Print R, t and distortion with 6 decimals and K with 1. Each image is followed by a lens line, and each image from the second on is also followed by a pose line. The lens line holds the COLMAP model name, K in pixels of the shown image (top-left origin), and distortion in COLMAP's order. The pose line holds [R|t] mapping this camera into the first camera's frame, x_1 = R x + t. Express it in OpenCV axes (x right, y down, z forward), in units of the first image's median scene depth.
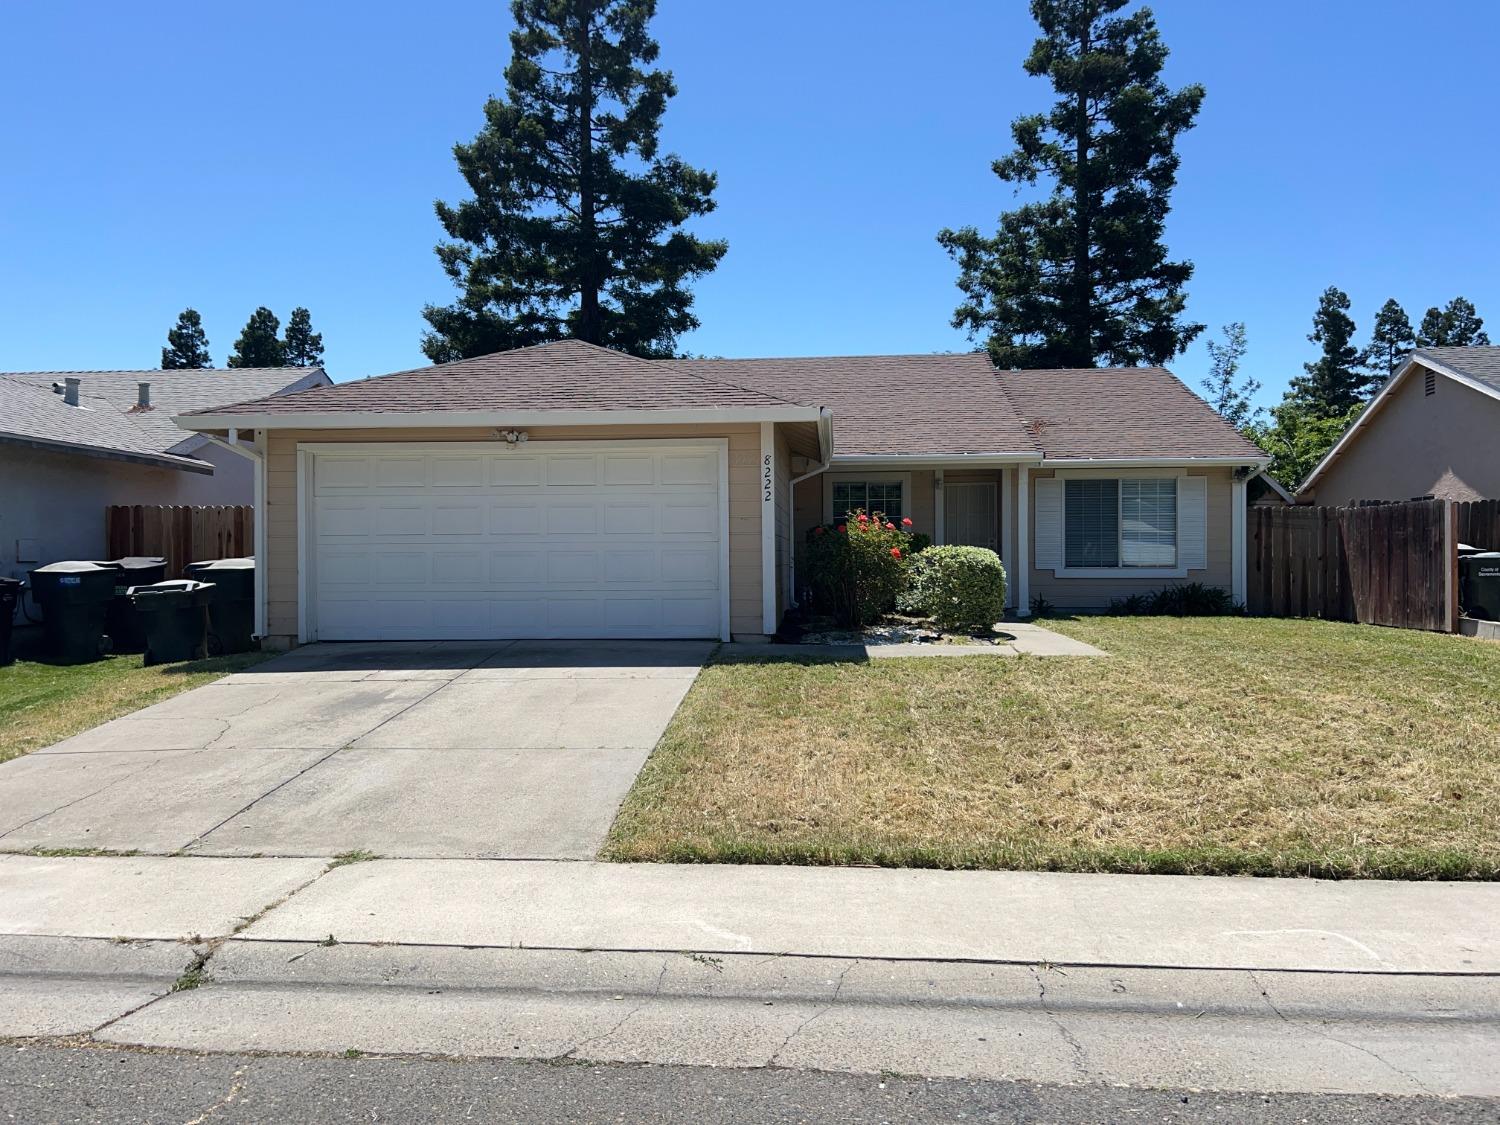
lens RADIAL K [[1129.3, 0, 750.1], [0, 1129.3, 564.0], [0, 0, 1]] dist [0.077853, -0.087330]
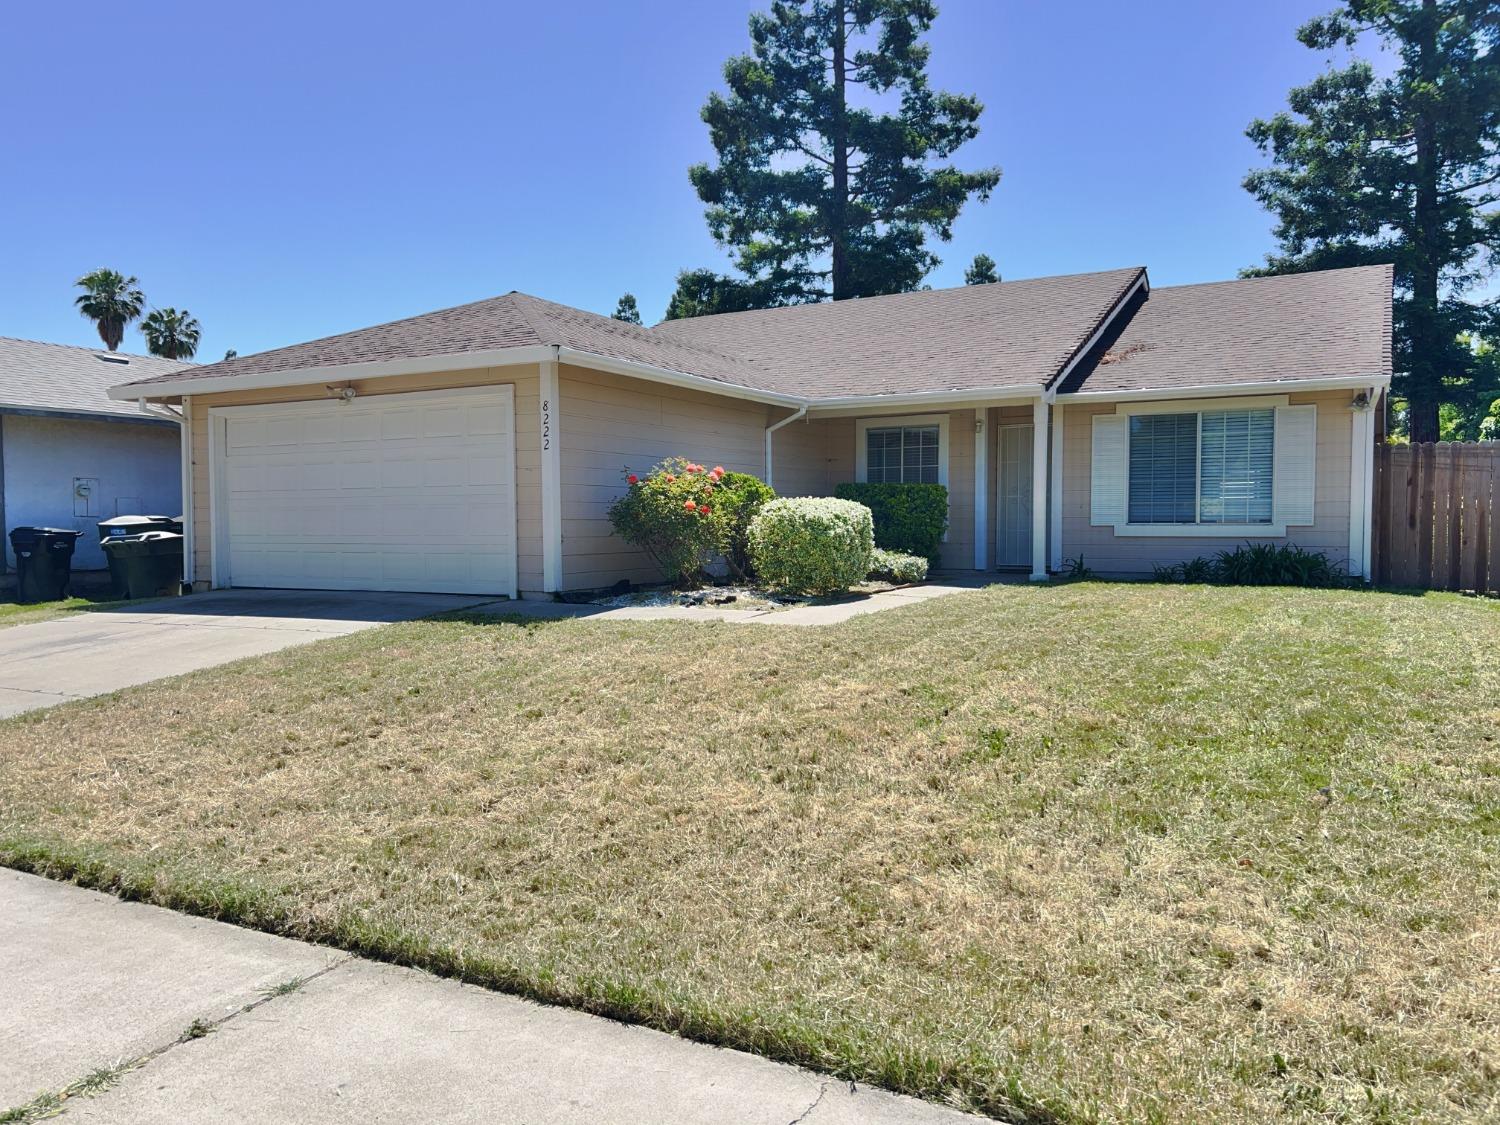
lens RADIAL K [[1129.3, 0, 750.1], [0, 1129.3, 564.0], [0, 0, 1]] dist [0.077853, -0.087330]
pose [[0.911515, 0.016383, -0.410939, 0.213051], [-0.001615, 0.999341, 0.036260, 0.001730], [0.411263, -0.032389, 0.910941, 0.081032]]
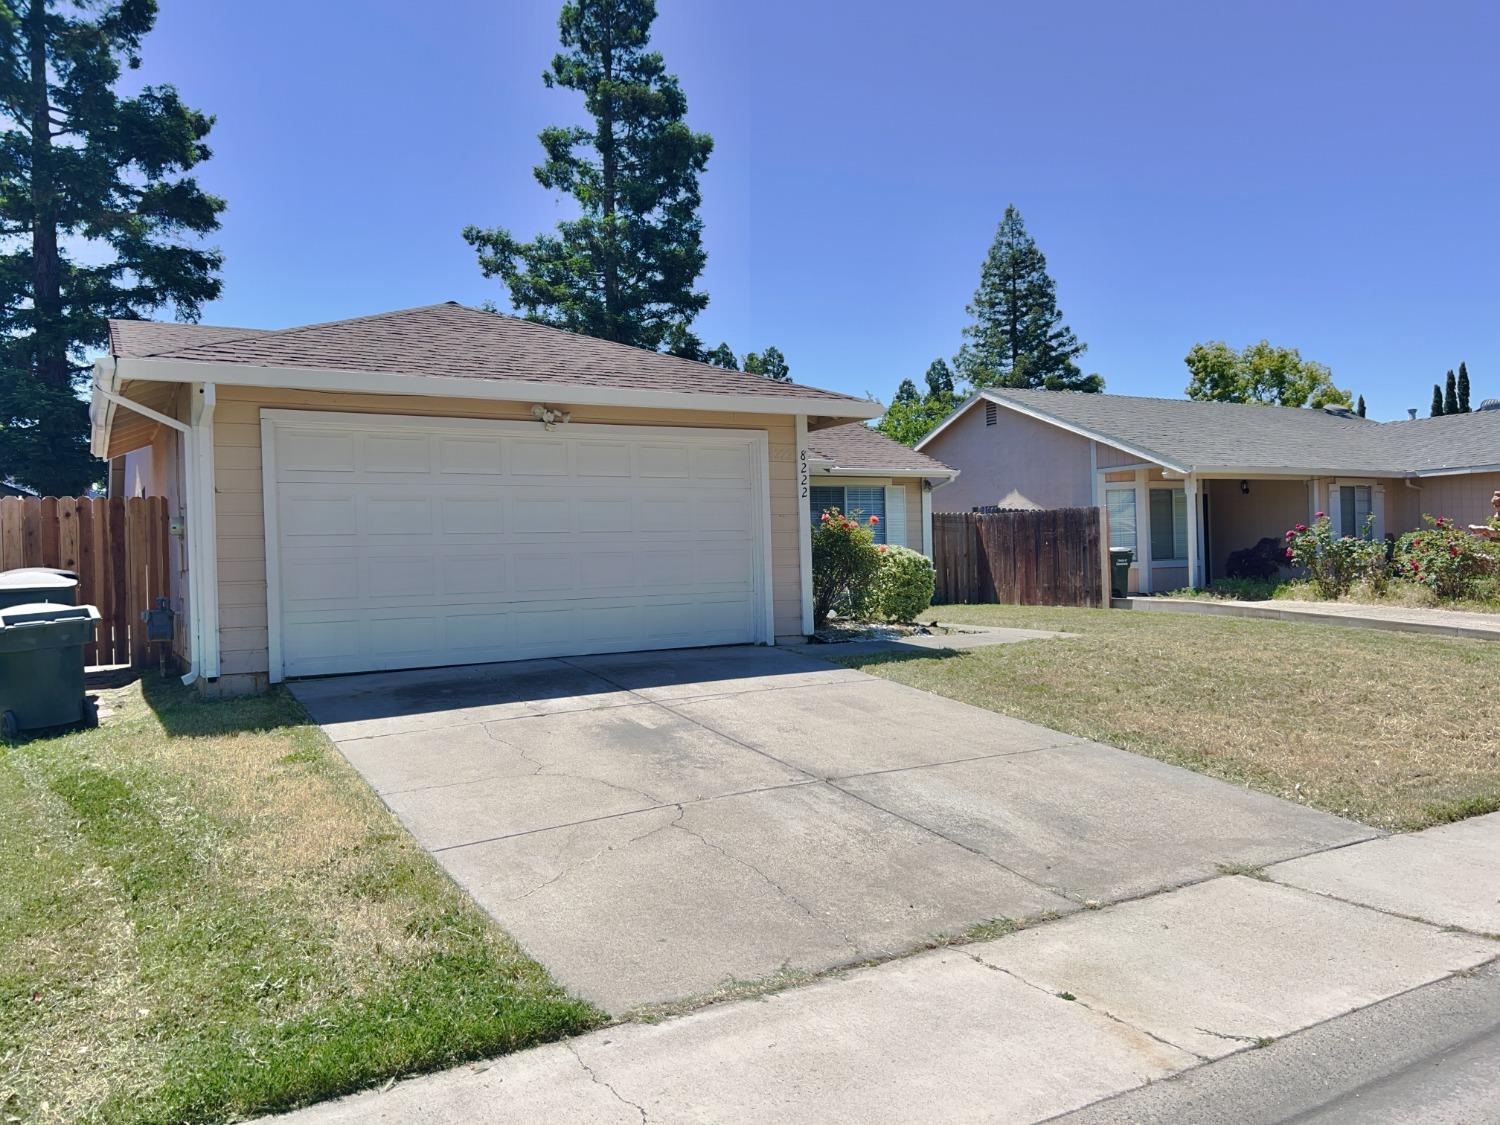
lens RADIAL K [[1129.3, 0, 750.1], [0, 1129.3, 564.0], [0, 0, 1]] dist [0.077853, -0.087330]
pose [[0.820248, -0.018635, 0.571704, -0.221736], [0.024963, 0.999683, -0.003230, 0.001341], [-0.571463, 0.016921, 0.820453, 0.089244]]
